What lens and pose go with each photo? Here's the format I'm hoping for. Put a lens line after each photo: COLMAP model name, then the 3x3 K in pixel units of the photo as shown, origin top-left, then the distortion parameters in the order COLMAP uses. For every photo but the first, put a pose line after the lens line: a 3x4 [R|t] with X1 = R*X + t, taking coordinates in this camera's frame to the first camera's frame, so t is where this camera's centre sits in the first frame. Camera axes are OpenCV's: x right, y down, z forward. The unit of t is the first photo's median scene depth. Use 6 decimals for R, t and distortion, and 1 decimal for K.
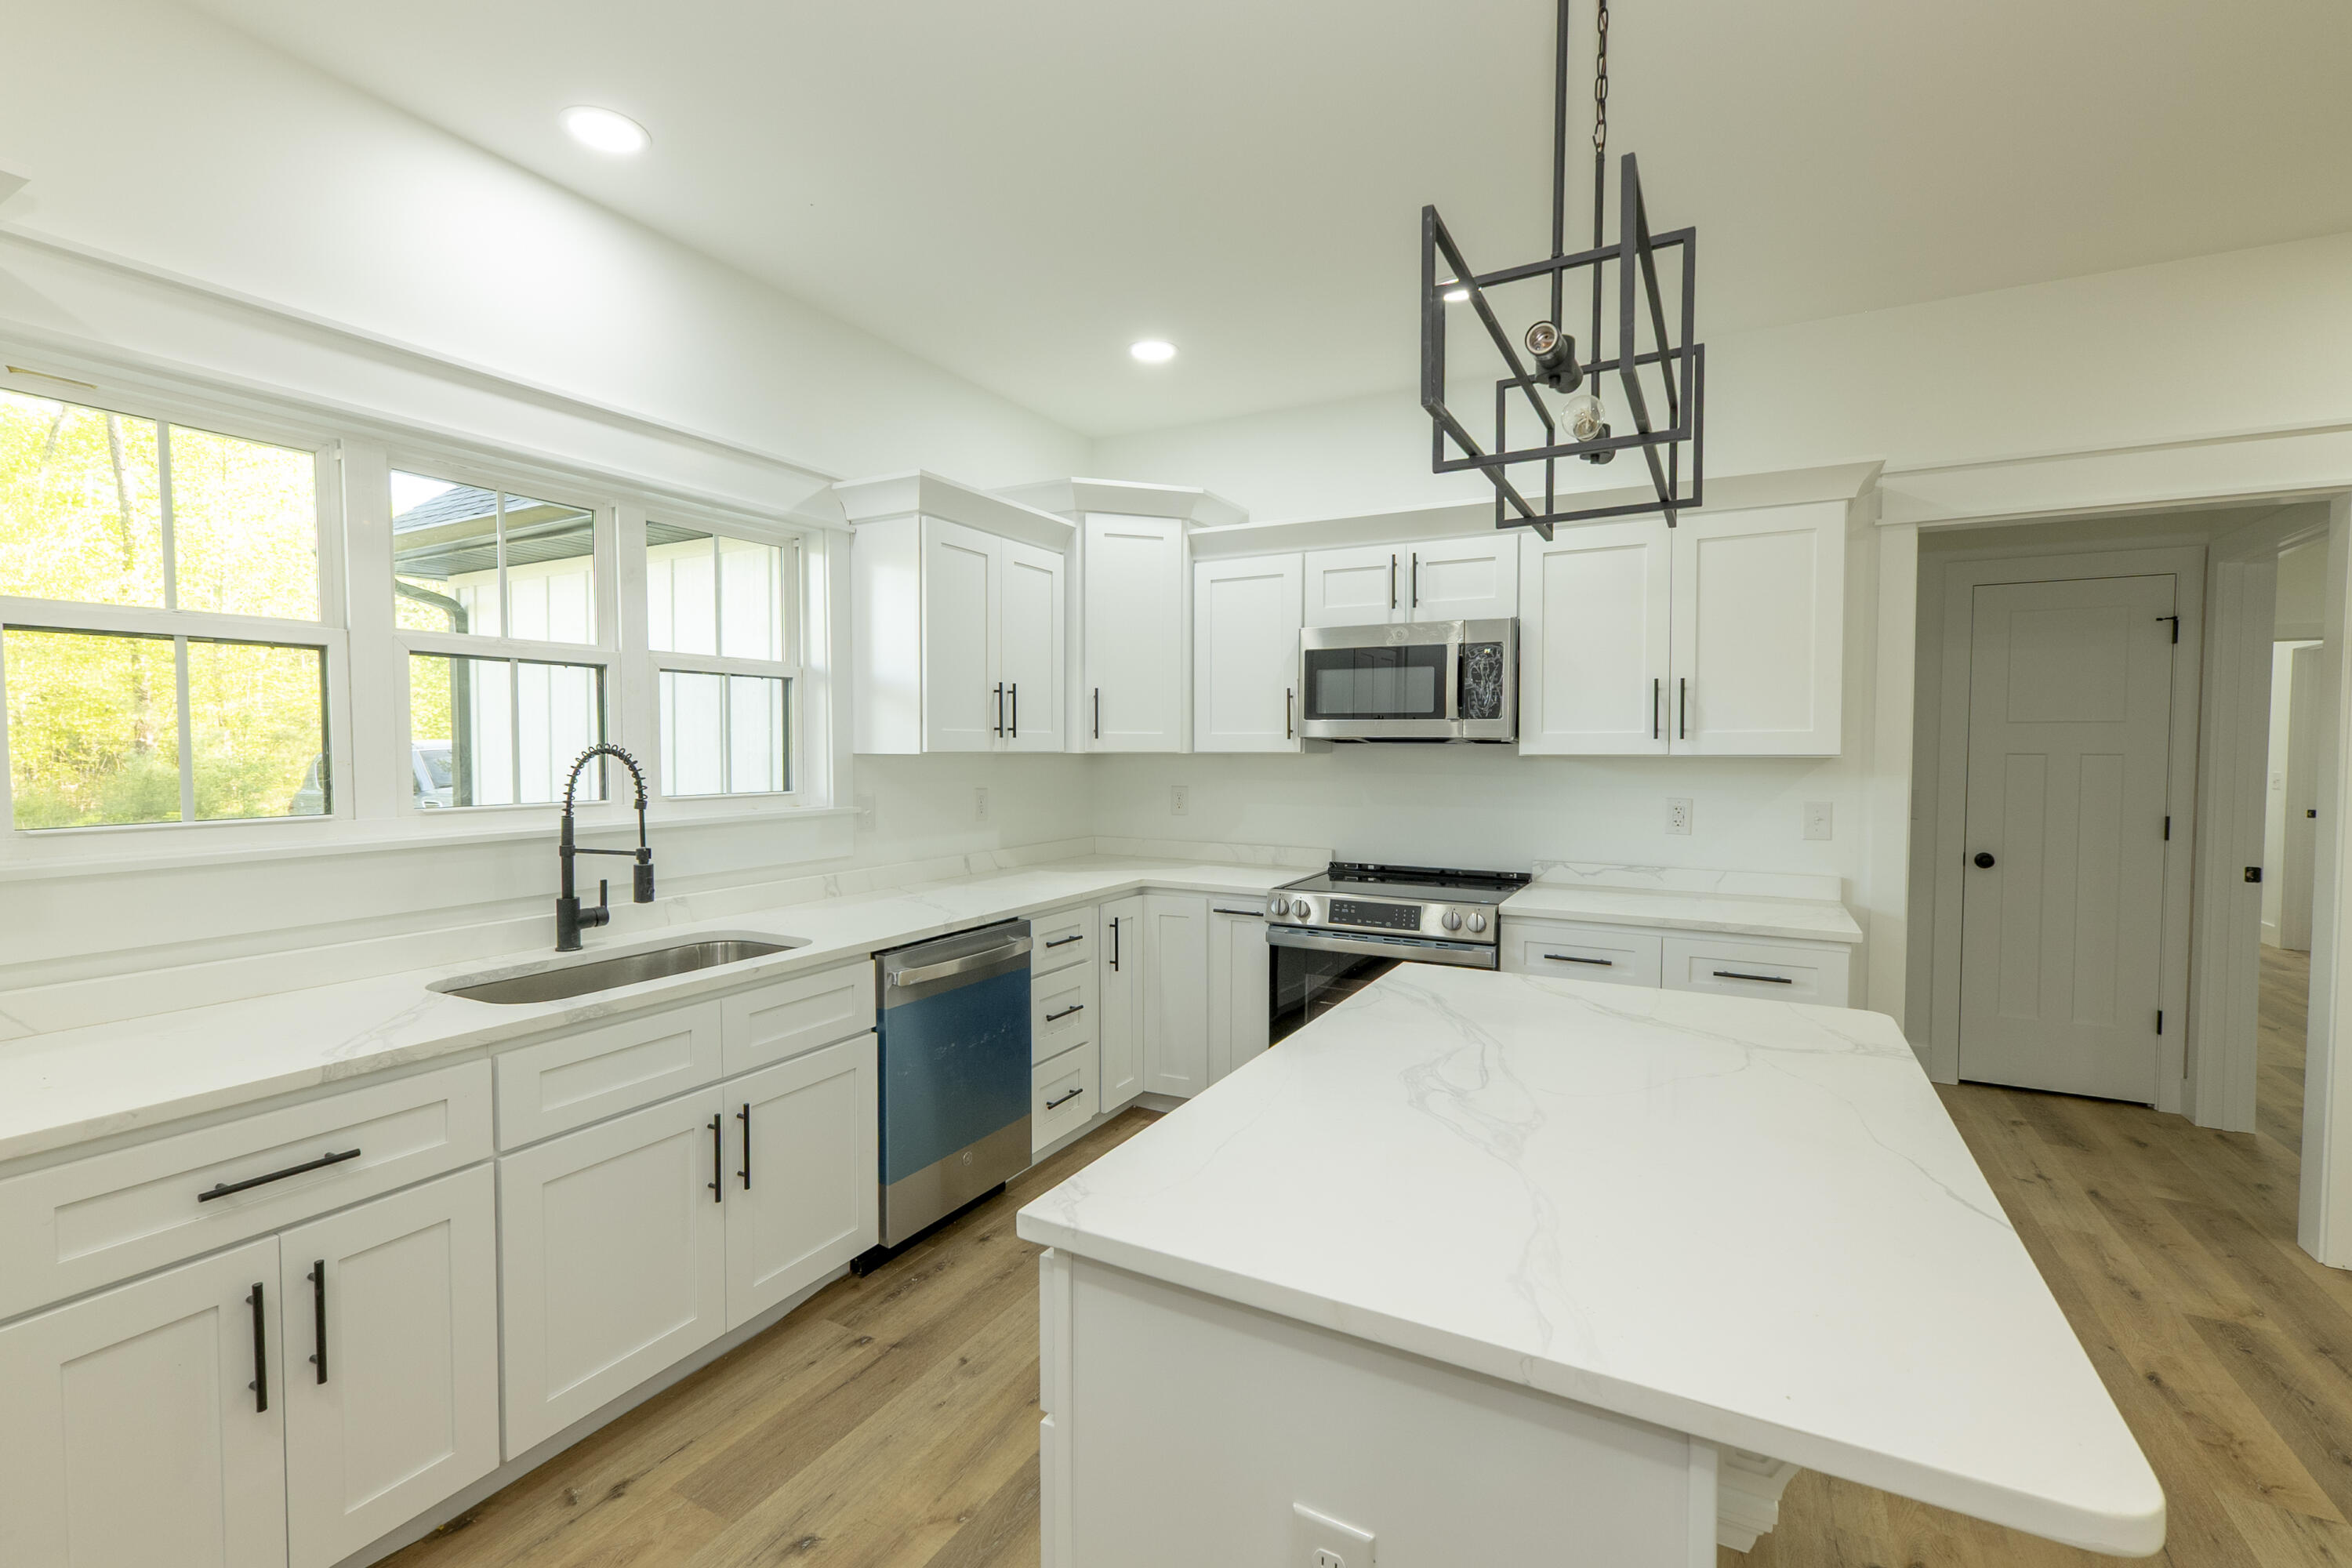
lens RADIAL K [[1038.8, 0, 1157.2], [0, 1038.8, 788.1], [0, 0, 1]] dist [0.005805, 0.000725]
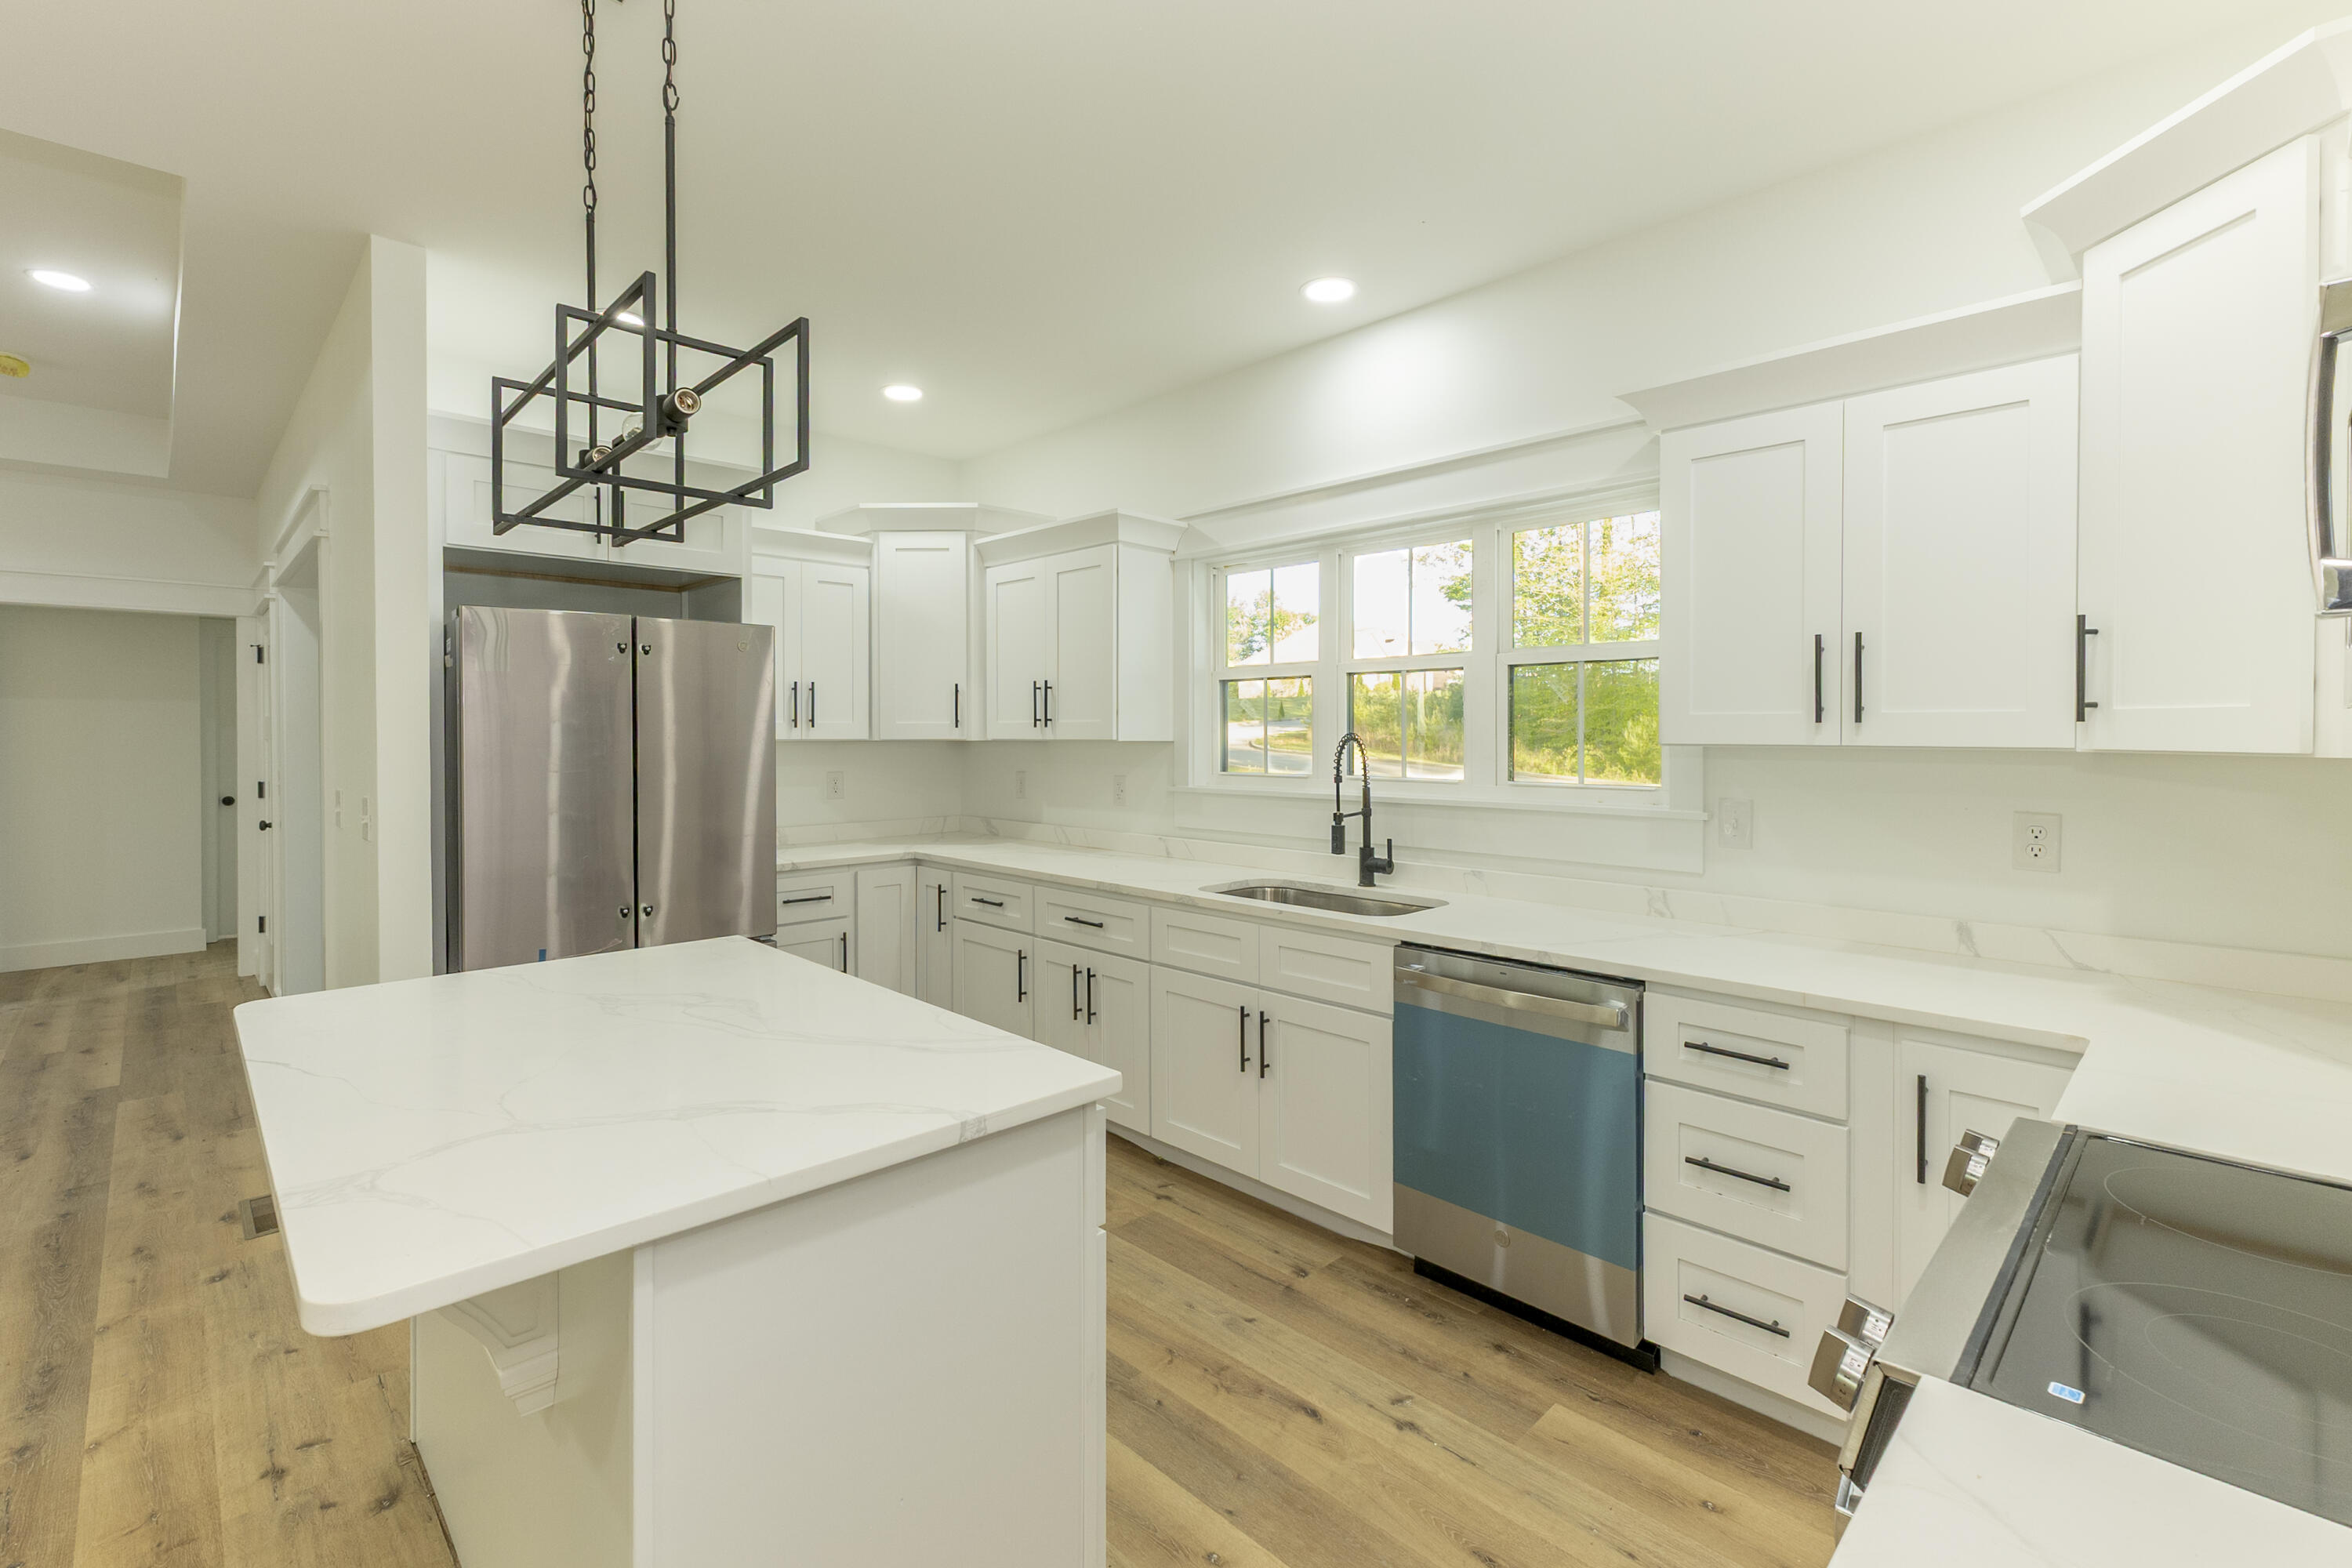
lens RADIAL K [[1038.8, 0, 1179.0], [0, 1038.8, 760.5], [0, 0, 1]] dist [0.005805, 0.000725]
pose [[-0.284866, 0.024997, -0.958241, 0.798932], [-0.041984, 0.998375, 0.038525, -0.048609], [0.957648, 0.051205, -0.283354, 1.161233]]
